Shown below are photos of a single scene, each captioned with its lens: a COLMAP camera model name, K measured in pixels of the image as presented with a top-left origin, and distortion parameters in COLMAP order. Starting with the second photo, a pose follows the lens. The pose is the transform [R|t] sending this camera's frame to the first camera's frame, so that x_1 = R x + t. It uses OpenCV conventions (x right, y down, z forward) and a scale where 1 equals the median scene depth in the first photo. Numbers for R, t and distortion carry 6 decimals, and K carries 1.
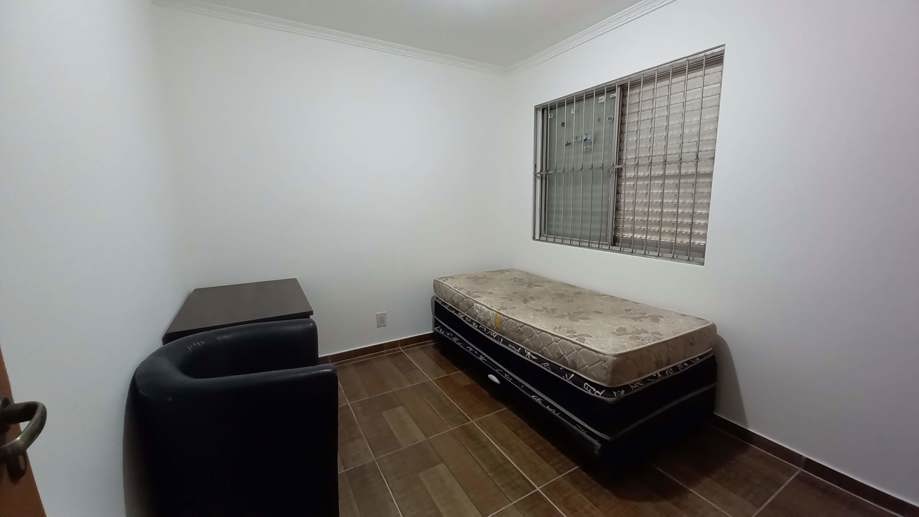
lens RADIAL K [[360.7, 0, 472.1], [0, 360.7, 254.9], [0, 0, 1]] dist [0.023413, -0.016646]
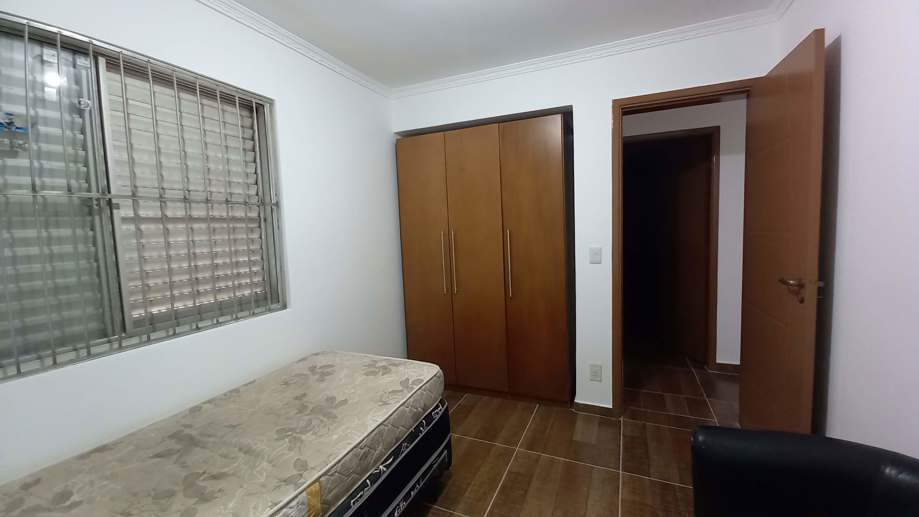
lens RADIAL K [[360.7, 0, 472.1], [0, 360.7, 254.9], [0, 0, 1]] dist [0.023413, -0.016646]
pose [[-0.570607, -0.035443, 0.820458, -0.426978], [0.180328, 0.969277, 0.167285, -0.172884], [-0.801180, 0.243405, -0.546685, 1.006220]]
